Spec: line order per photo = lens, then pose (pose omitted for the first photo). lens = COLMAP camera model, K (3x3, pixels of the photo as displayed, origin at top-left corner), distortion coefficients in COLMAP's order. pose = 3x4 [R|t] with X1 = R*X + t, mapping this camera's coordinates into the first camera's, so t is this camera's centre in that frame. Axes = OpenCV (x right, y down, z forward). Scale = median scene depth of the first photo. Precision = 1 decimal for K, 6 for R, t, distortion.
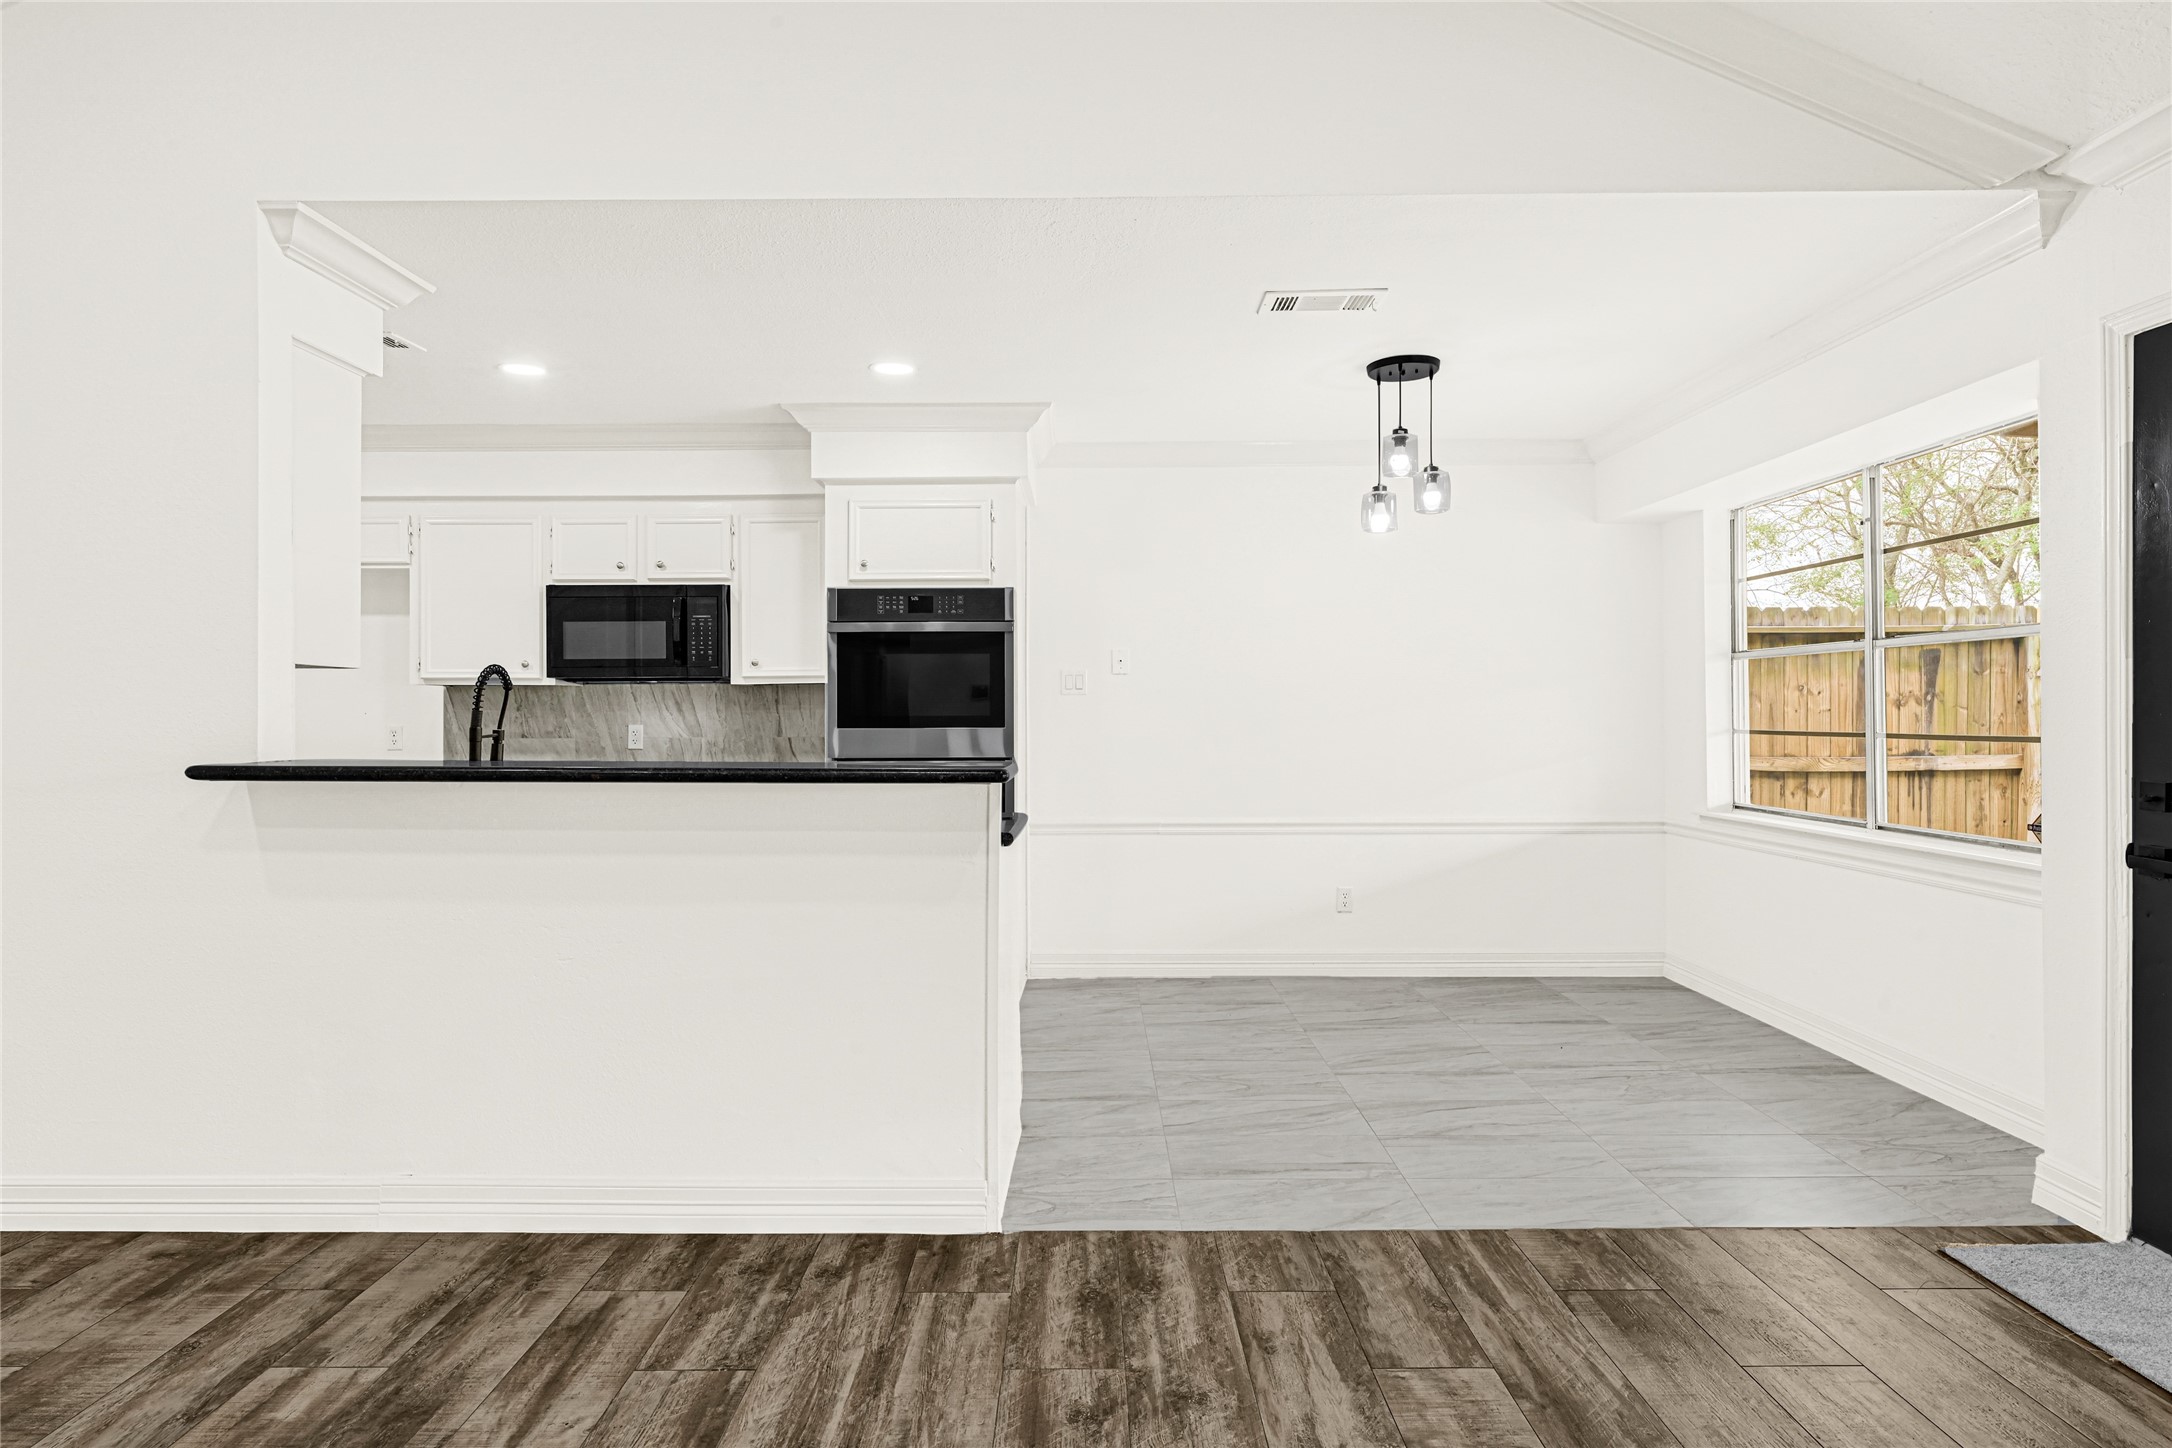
lens RADIAL K [[1183.5, 0, 1086.5], [0, 1183.5, 711.7], [0, 0, 1]] dist [-0.002928, 0.000816]
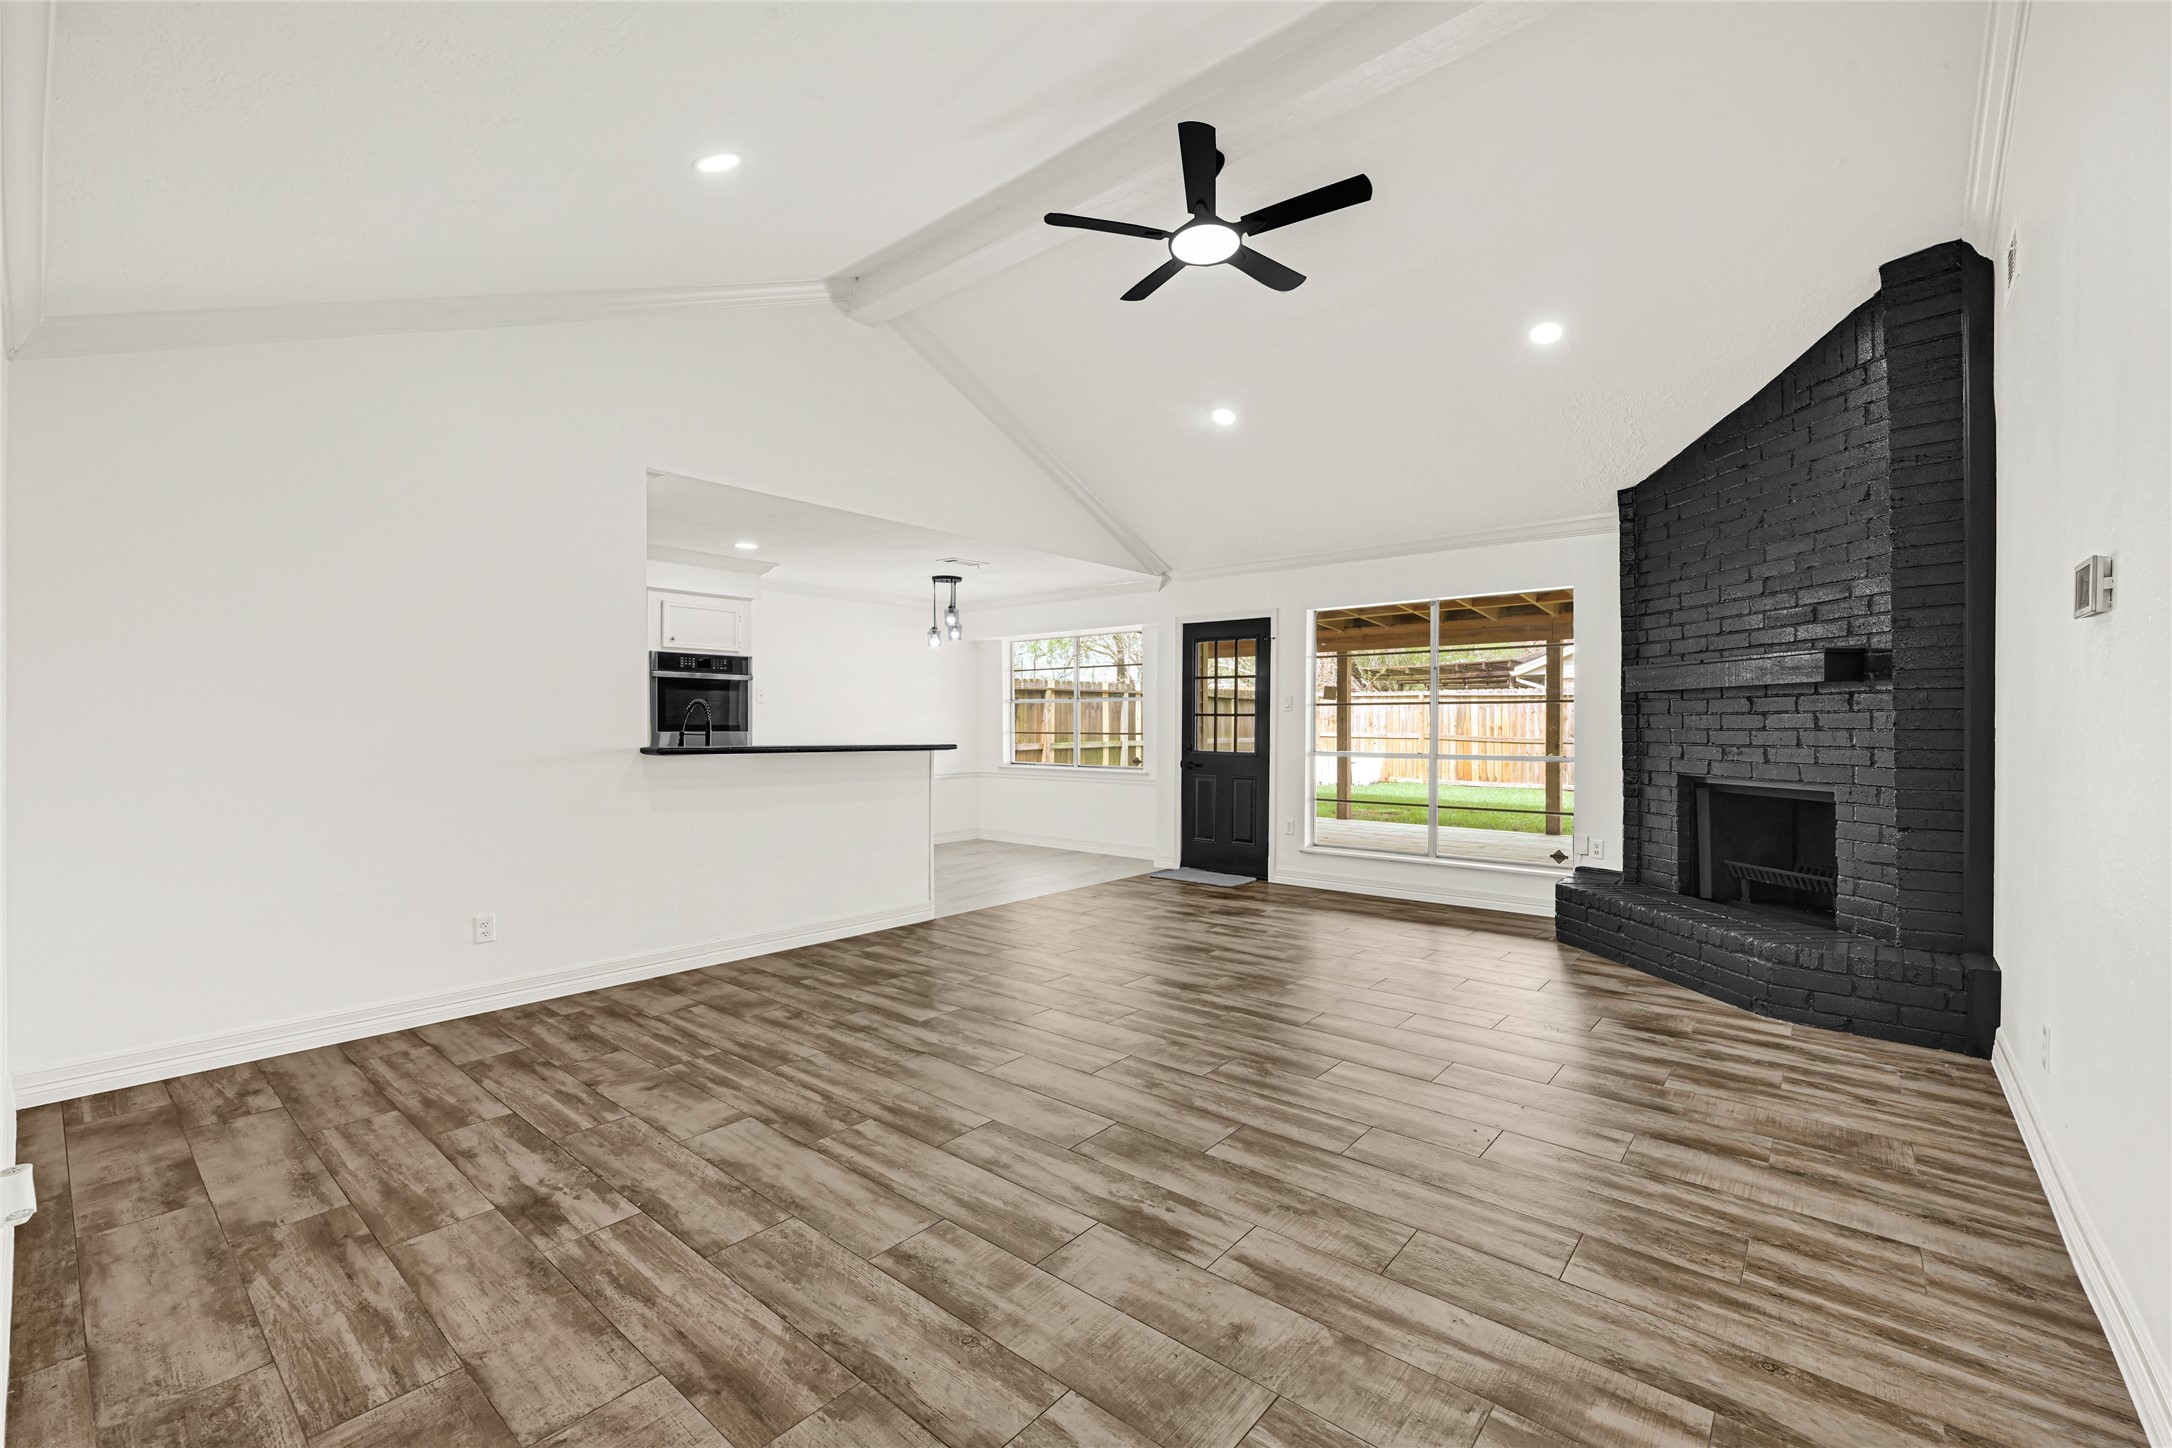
lens RADIAL K [[891.9, 0, 1088.5], [0, 891.9, 722.1], [0, 0, 1]] dist [-0.000180, 0.000008]
pose [[0.644080, 0.005989, 0.764935, -0.802545], [-0.004043, 0.999982, -0.004426, 0.002681], [-0.764948, -0.000242, 0.644093, -0.322377]]
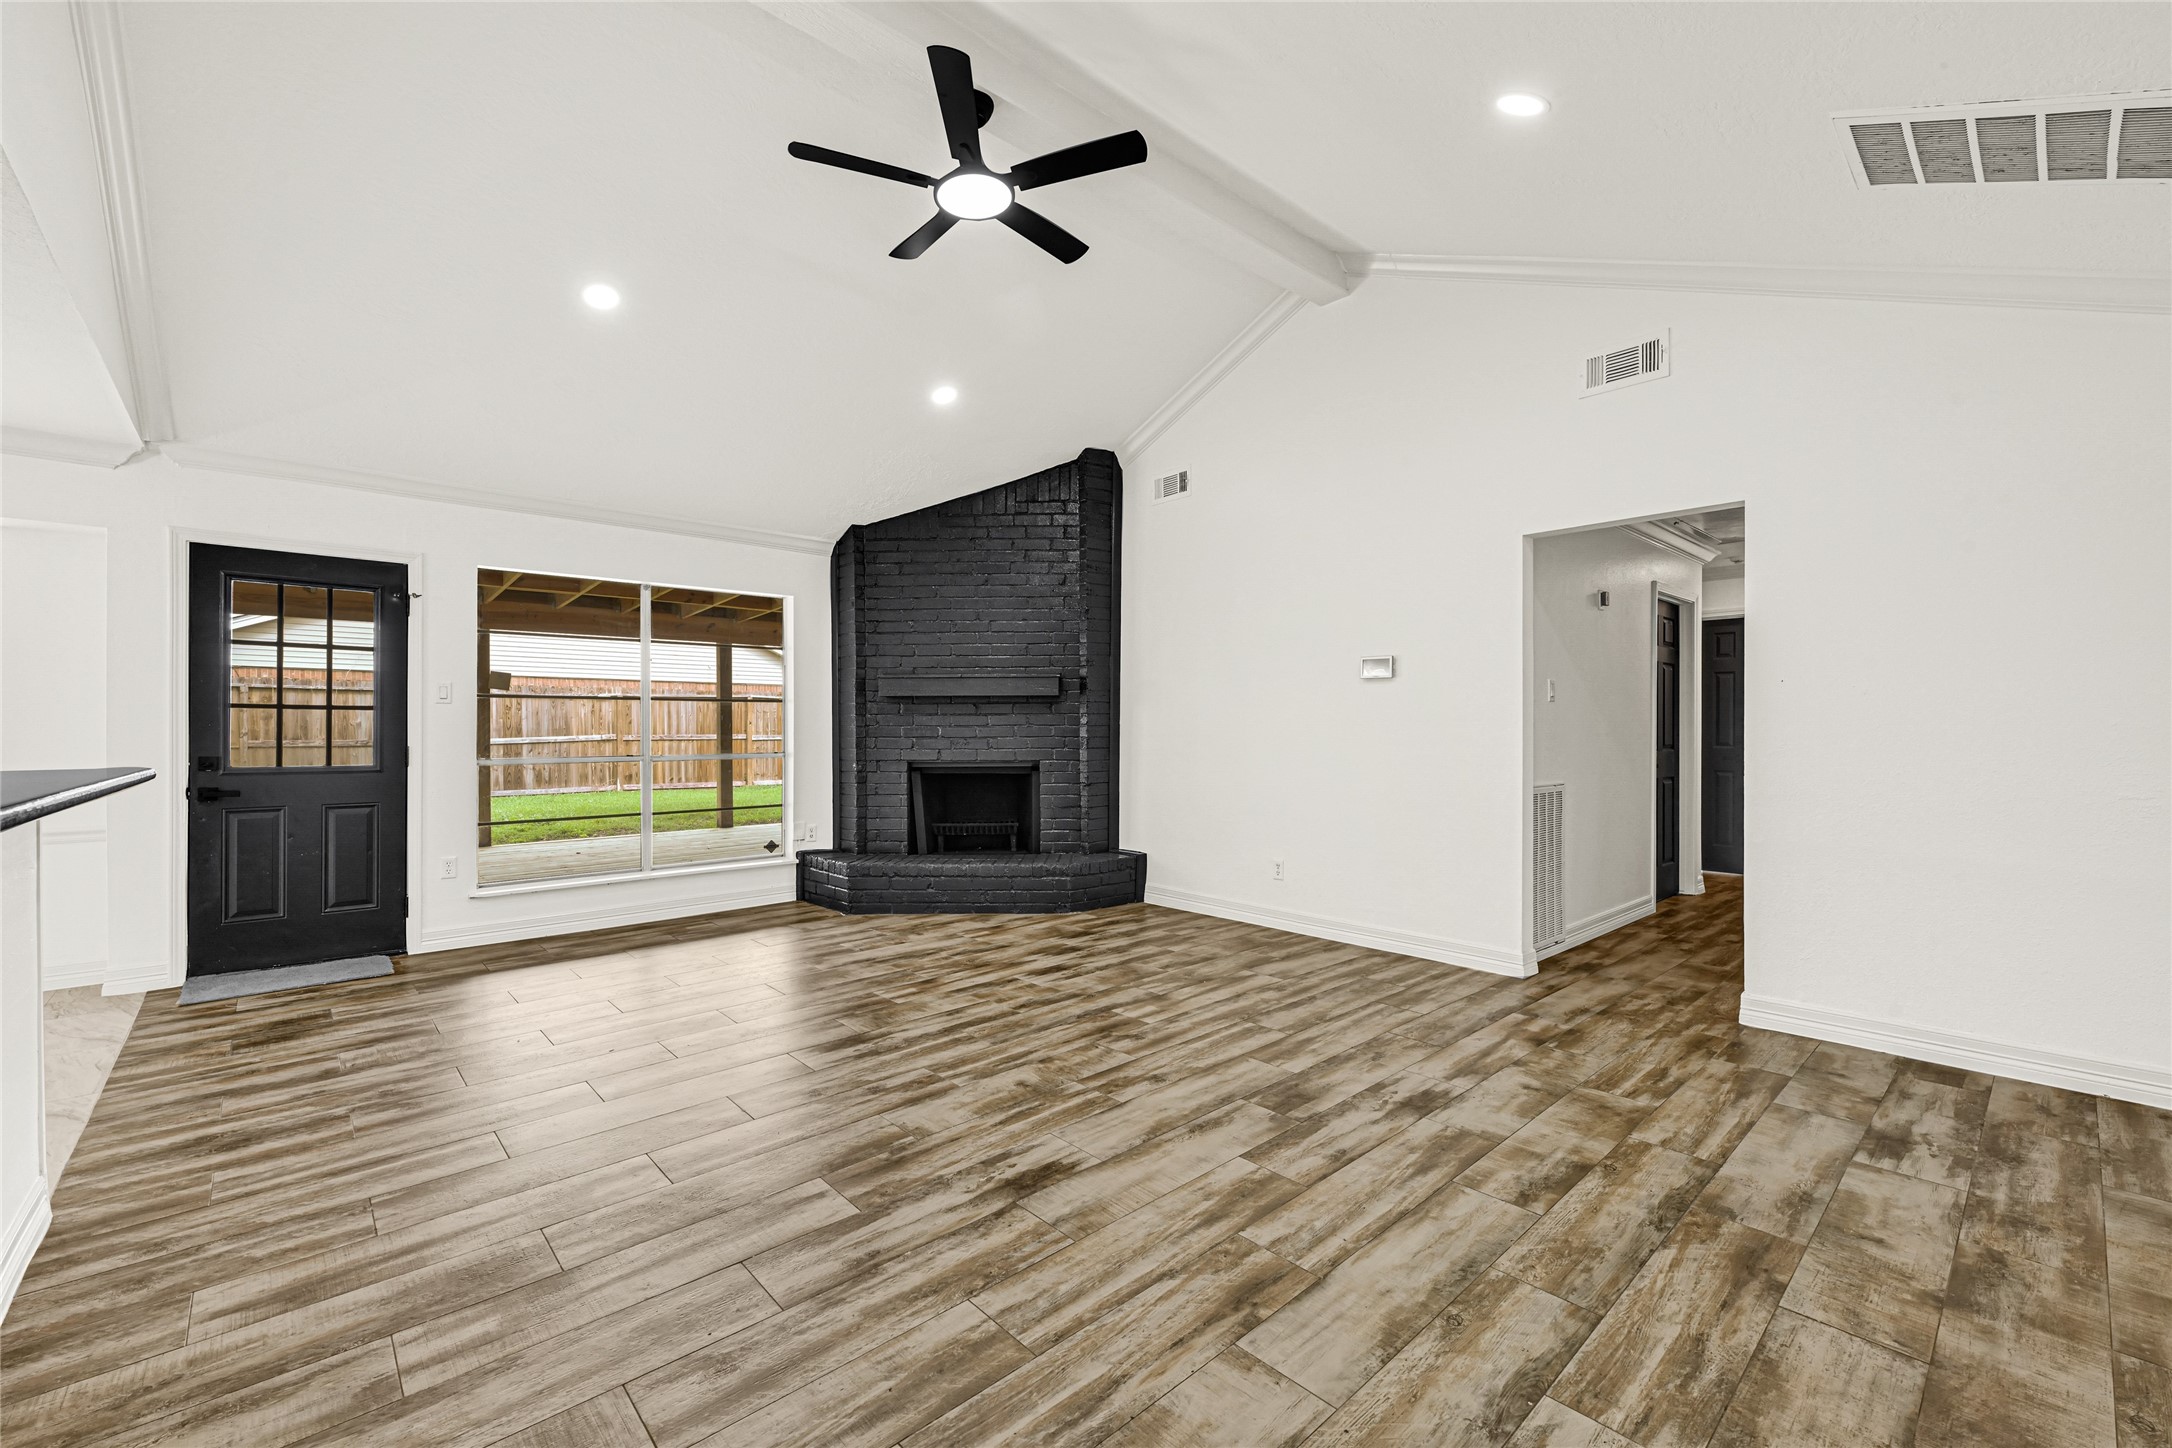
lens RADIAL K [[891.9, 0, 1076.9], [0, 891.9, 732.8], [0, 0, 1]] dist [-0.000180, 0.000008]
pose [[-0.666527, -0.003049, 0.745475, -0.728865], [0.000915, 0.999988, 0.004907, 0.005737], [-0.745481, 0.003953, -0.666515, 0.490516]]
